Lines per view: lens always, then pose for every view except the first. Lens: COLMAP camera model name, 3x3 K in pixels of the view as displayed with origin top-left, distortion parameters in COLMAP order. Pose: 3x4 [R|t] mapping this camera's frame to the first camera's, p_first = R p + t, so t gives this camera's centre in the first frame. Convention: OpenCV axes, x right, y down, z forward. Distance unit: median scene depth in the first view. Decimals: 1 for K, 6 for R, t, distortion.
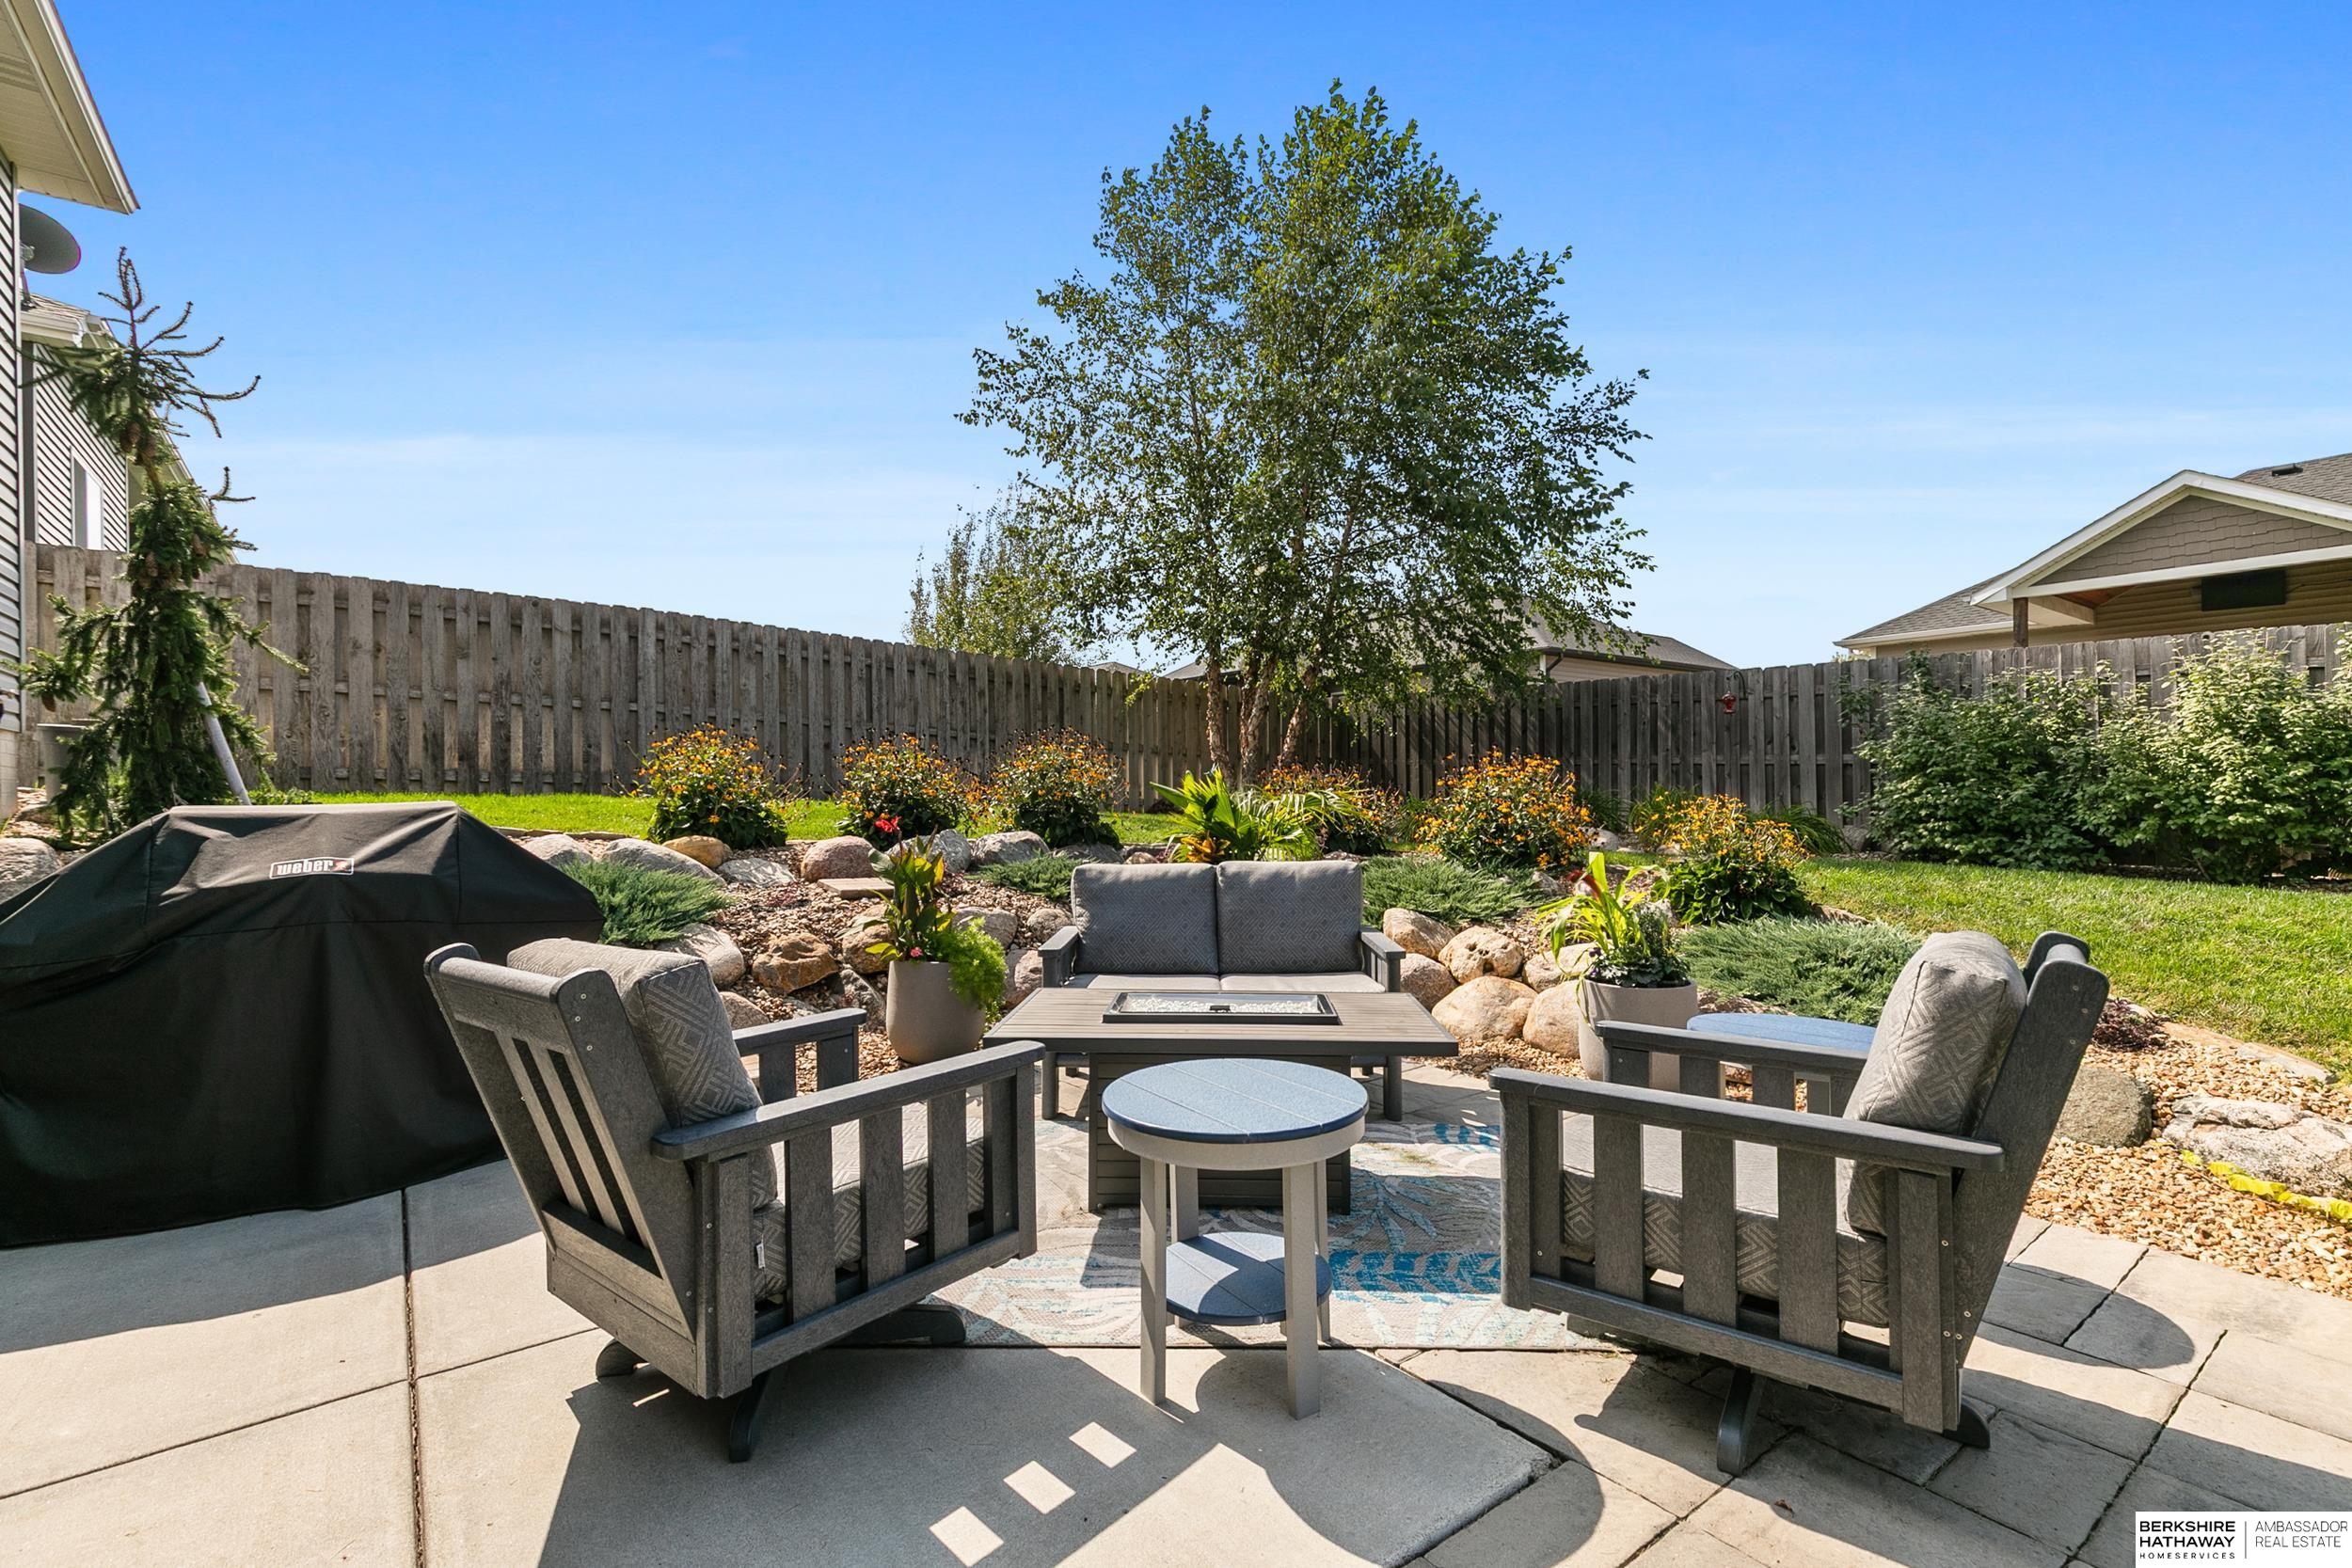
lens RADIAL K [[1057.9, 0, 1176.0], [0, 1057.9, 784.0], [0, 0, 1]] dist [-0.000209, 0.000060]
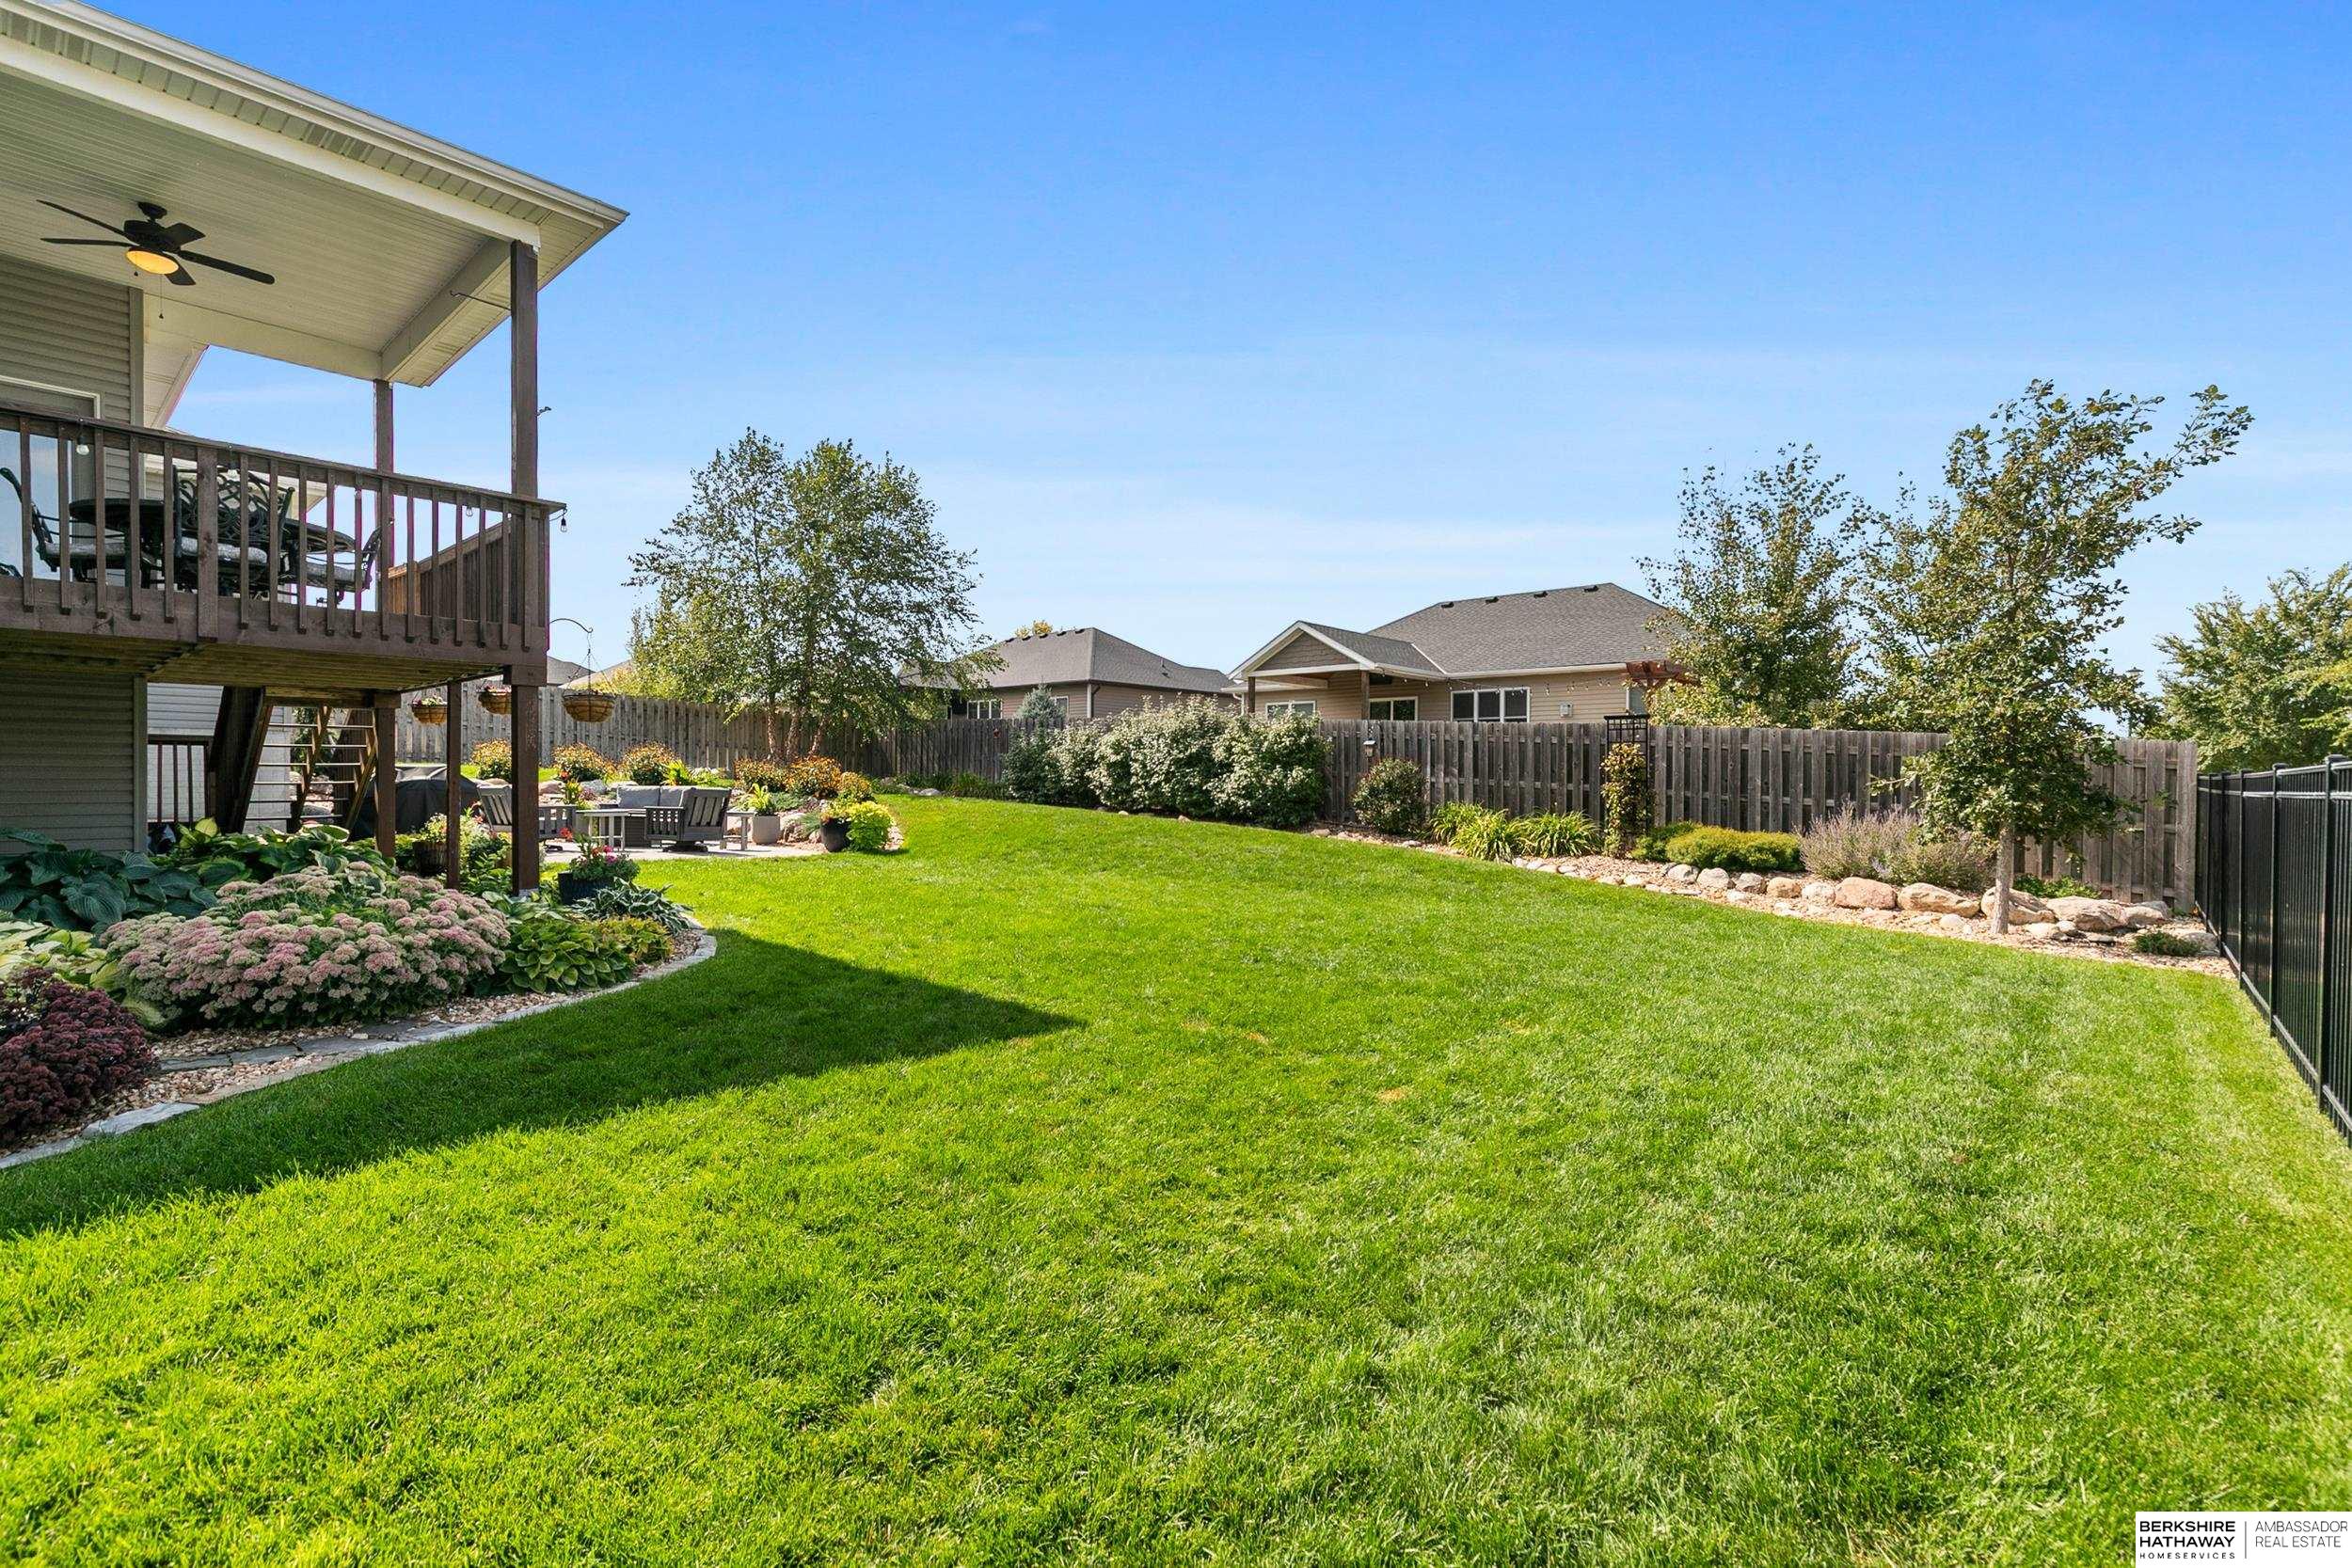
lens RADIAL K [[1057.9, 0, 1176.0], [0, 1057.9, 784.0], [0, 0, 1]] dist [-0.000209, 0.000060]
pose [[0.979837, 0.018106, 0.198974, 0.423046], [-0.021102, 0.999694, 0.012943, -0.006989], [-0.198679, -0.016881, 0.979919, -1.177409]]
